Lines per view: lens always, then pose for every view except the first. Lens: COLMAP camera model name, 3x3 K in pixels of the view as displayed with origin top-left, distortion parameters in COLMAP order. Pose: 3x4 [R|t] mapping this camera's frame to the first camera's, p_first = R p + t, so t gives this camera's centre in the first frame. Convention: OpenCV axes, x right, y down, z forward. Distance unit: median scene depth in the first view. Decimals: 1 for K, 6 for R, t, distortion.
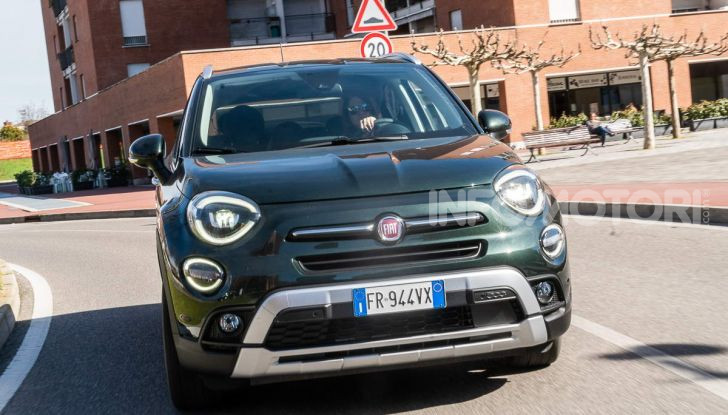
lens RADIAL K [[1186.0, 0, 364.0], [0, 1186.0, 207.5], [0, 0, 1]] dist [-0.025597, -0.020682]
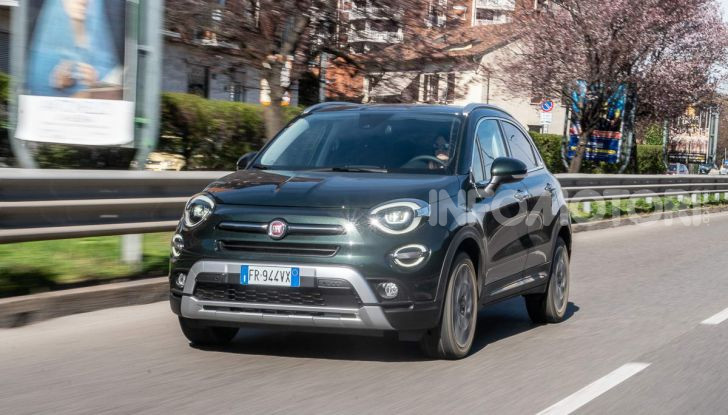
lens RADIAL K [[1552.1, 0, 364.0], [0, 1552.1, 207.5], [0, 0, 1]] dist [0.031320, 0.070964]
pose [[0.861682, 0.110282, -0.495319, 1.063575], [-0.122379, 0.992451, 0.008070, -0.037054], [0.492470, 0.053663, 0.868673, -0.611636]]
